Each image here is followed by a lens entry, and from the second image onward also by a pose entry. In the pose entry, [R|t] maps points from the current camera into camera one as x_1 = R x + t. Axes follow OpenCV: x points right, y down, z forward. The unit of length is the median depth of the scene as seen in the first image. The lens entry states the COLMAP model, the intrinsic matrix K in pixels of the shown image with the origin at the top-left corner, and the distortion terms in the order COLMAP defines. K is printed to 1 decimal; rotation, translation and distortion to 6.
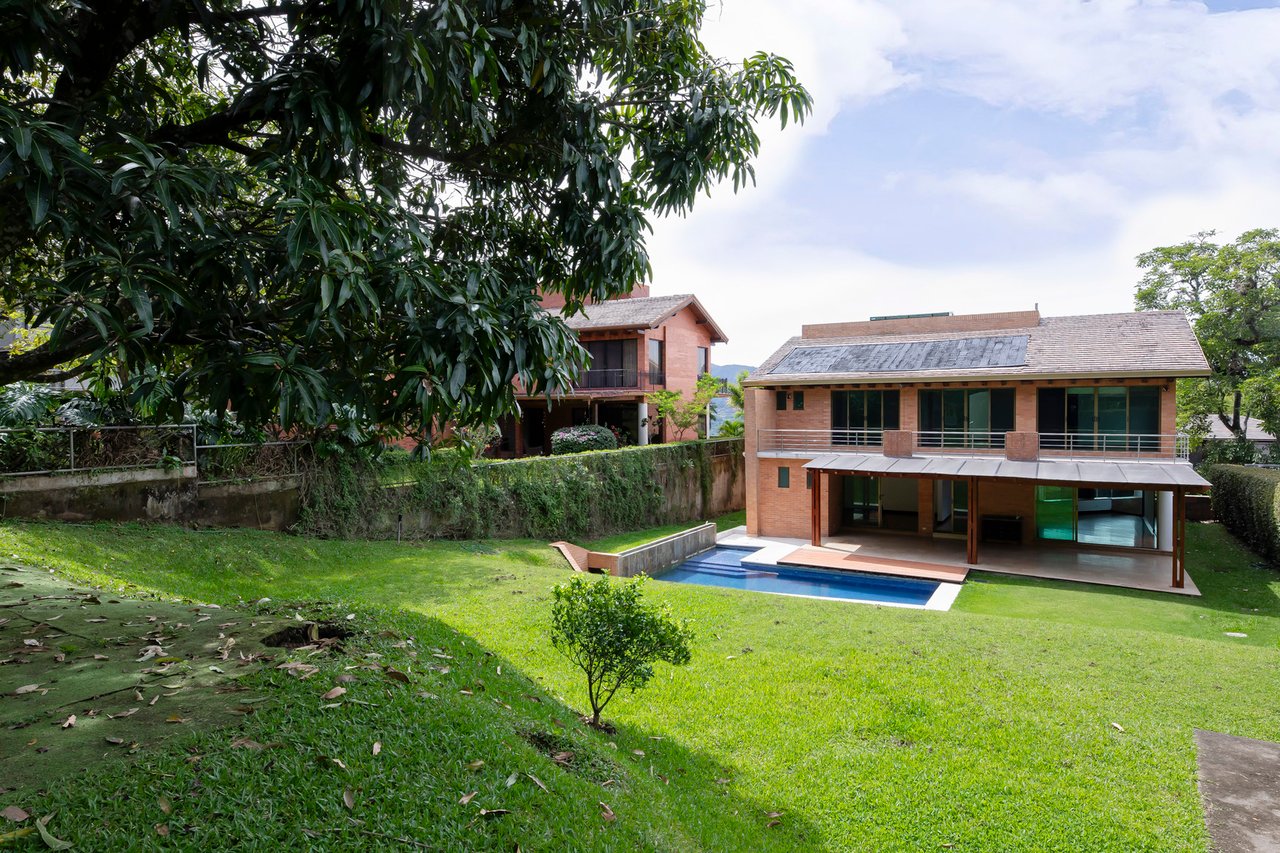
lens RADIAL K [[753.4, 0, 638.2], [0, 753.4, 411.3], [0, 0, 1]] dist [0.005282, 0.002639]
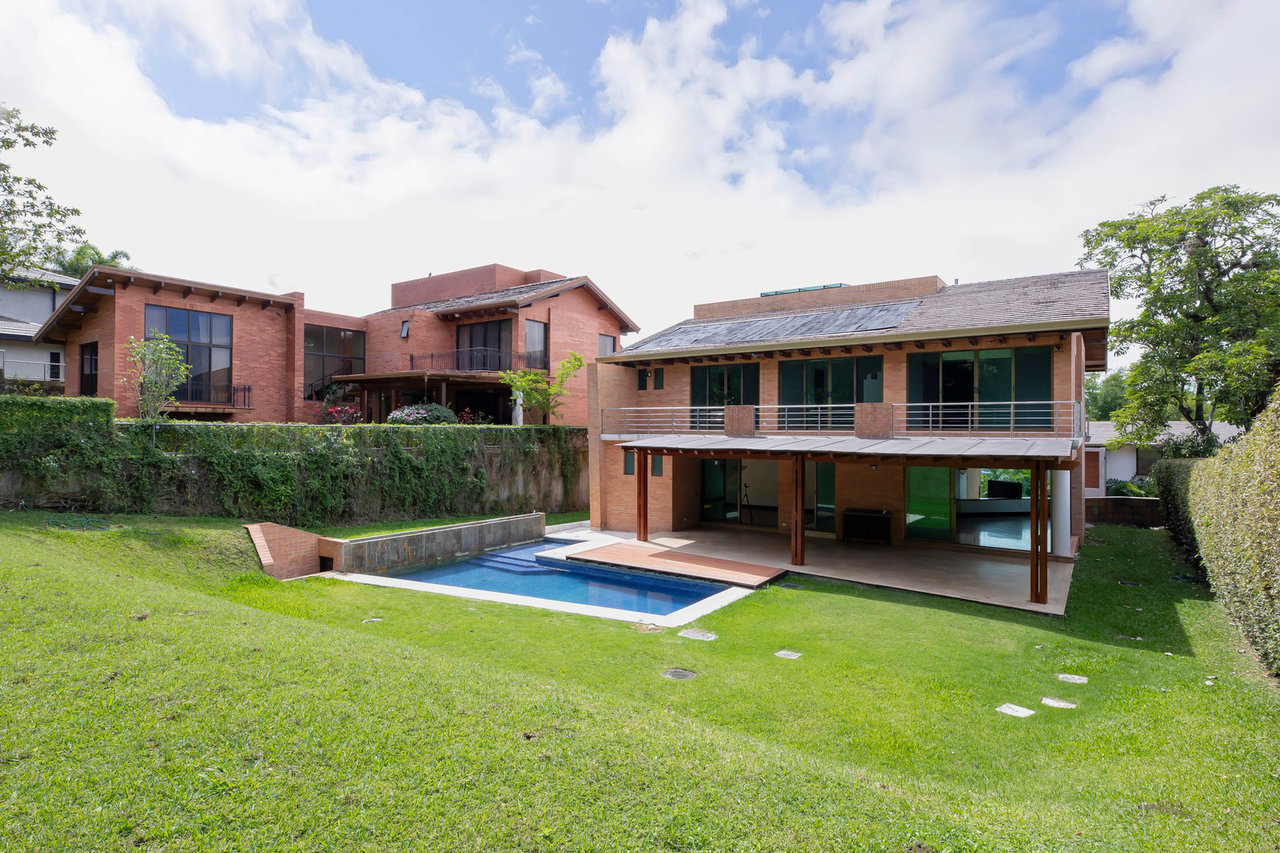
lens RADIAL K [[657.7, 0, 647.2], [0, 657.7, 409.0], [0, 0, 1]] dist [0.002966, -0.003285]
pose [[0.995856, 0.006467, -0.090713, 0.301653], [-0.010043, 0.999188, -0.039021, 0.058395], [0.090387, 0.039771, 0.995112, 0.253906]]
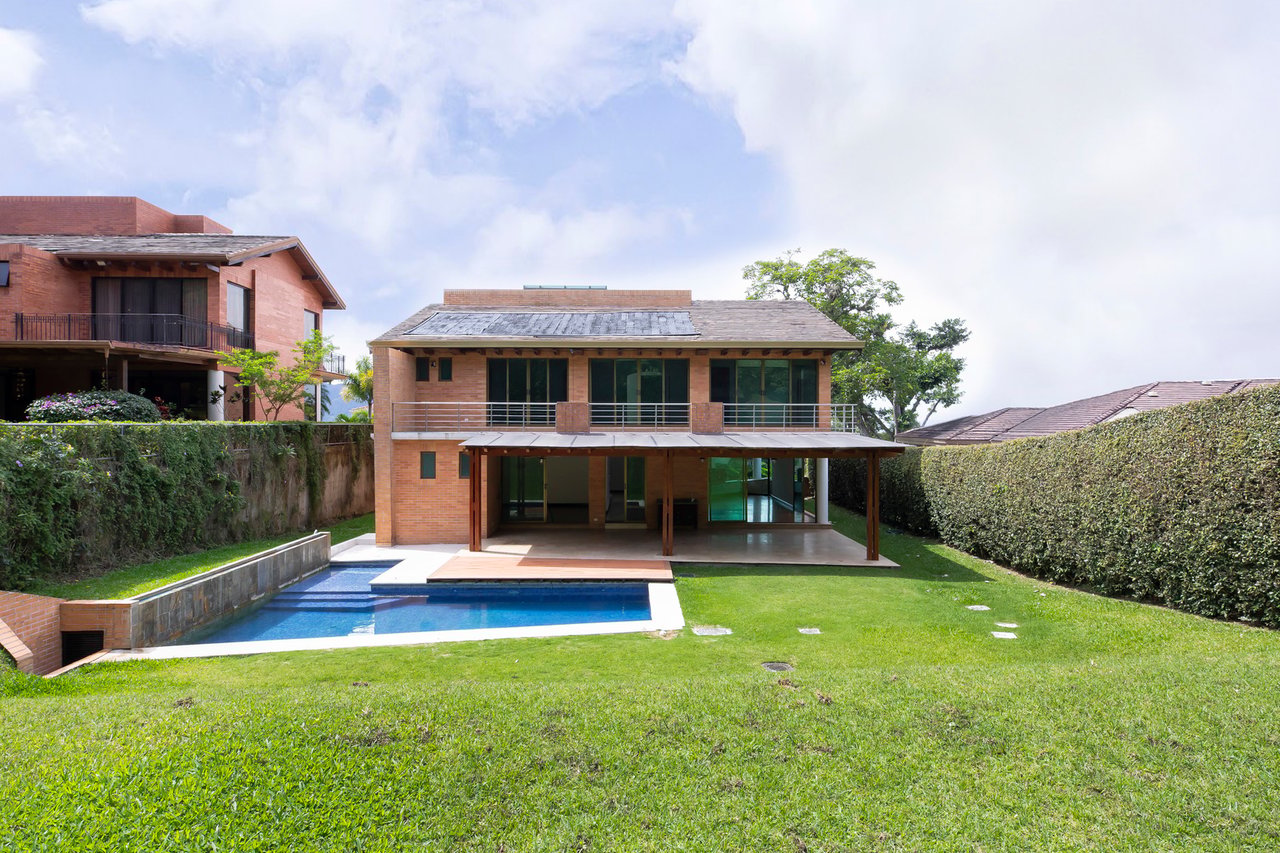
lens RADIAL K [[657.7, 0, 634.4], [0, 657.7, 428.4], [0, 0, 1]] dist [0.002966, -0.003285]
pose [[0.859010, 0.004941, 0.511935, 0.033956], [-0.001180, 0.999970, -0.007671, 0.058781], [-0.511957, 0.005985, 0.858990, 0.342771]]
